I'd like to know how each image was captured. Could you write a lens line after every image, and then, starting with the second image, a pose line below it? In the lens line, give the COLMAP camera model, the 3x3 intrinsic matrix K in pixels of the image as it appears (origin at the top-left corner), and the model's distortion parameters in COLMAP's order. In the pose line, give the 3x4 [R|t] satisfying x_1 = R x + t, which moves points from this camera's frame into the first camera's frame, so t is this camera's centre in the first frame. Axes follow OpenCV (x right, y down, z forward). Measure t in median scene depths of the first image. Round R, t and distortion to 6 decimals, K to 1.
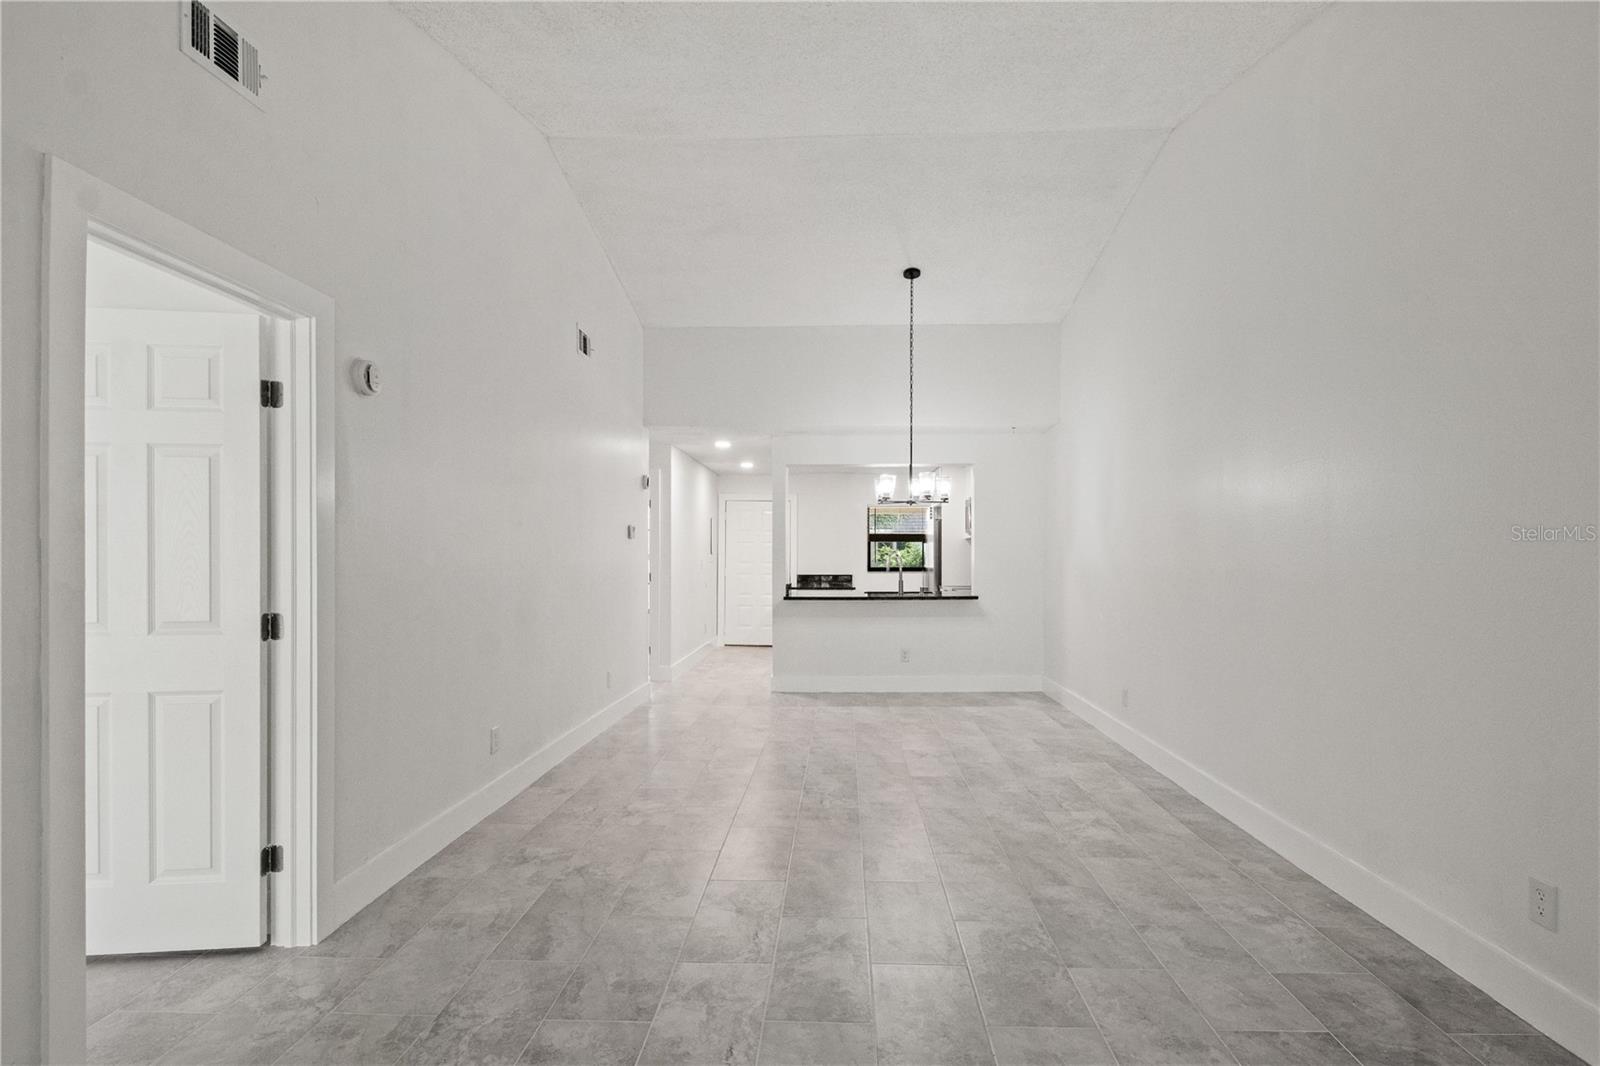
lens RADIAL K [[752.3, 0, 801.4], [0, 752.3, 543.0], [0, 0, 1]] dist [0.006256, -0.001943]
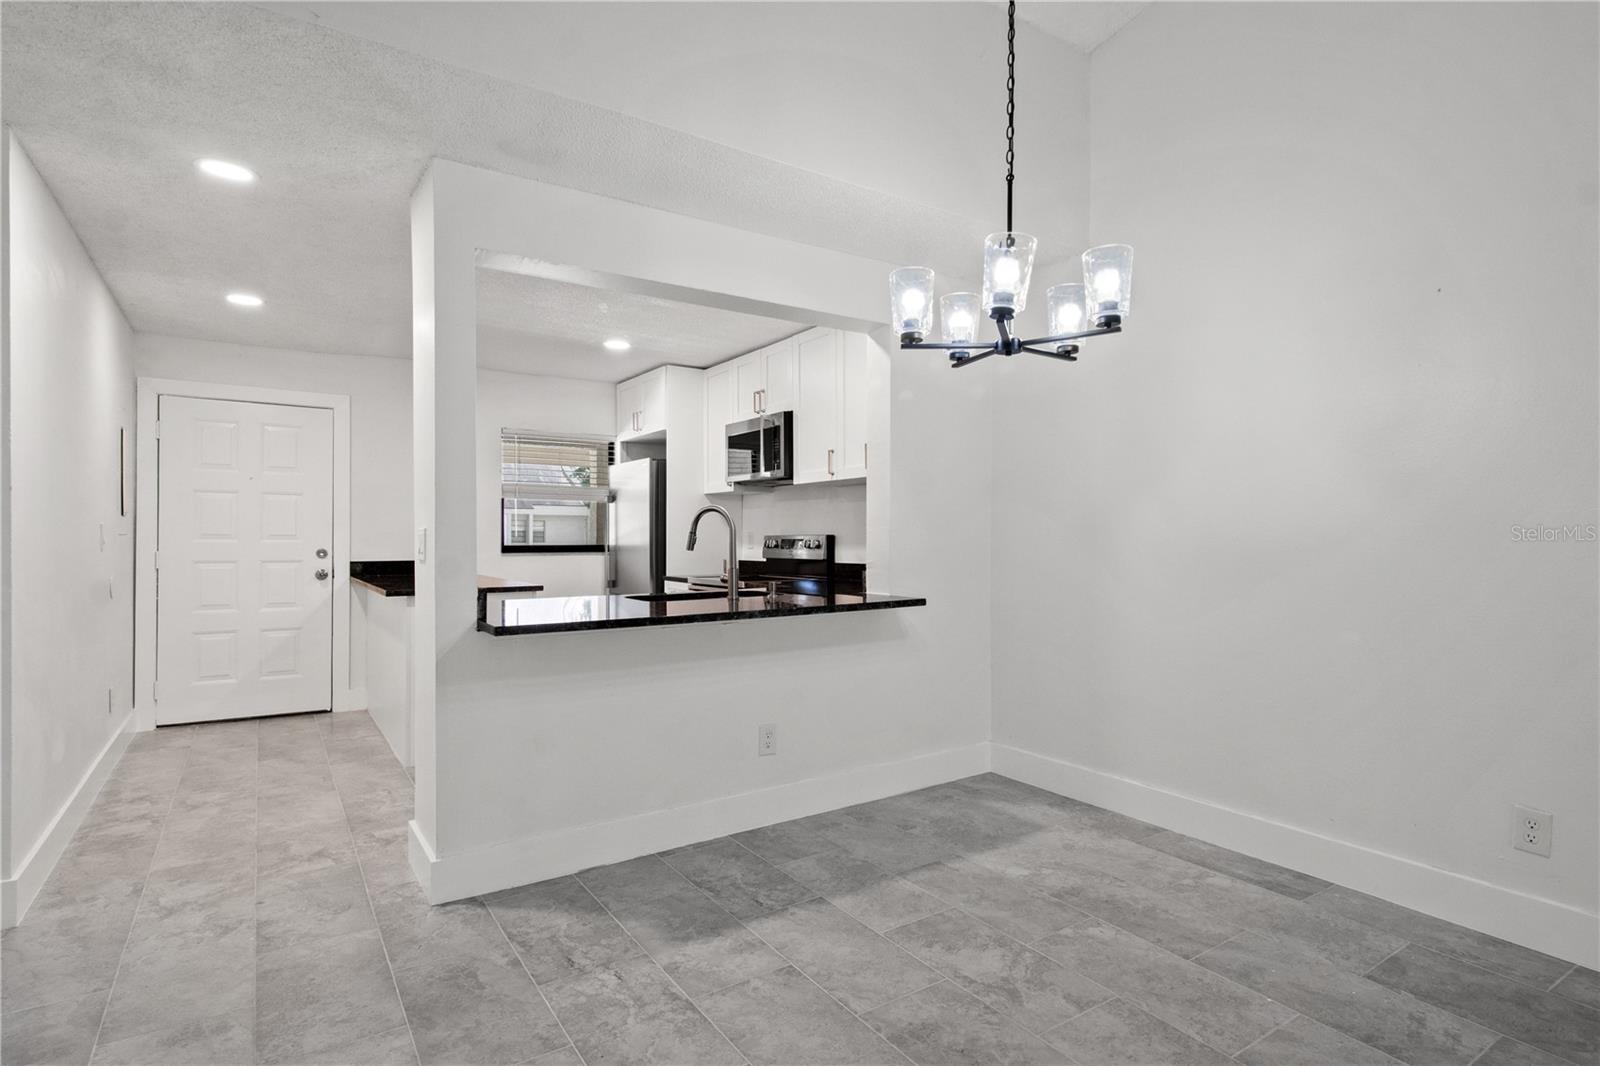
lens RADIAL K [[806.4, 0, 804.6], [0, 806.4, 534.9], [0, 0, 1]] dist [0.005361, 0.000998]
pose [[0.798621, 0.004859, 0.601814, -0.090529], [-0.012033, 0.999896, 0.007895, 0.018530], [-0.601713, -0.013547, 0.798597, 0.434474]]
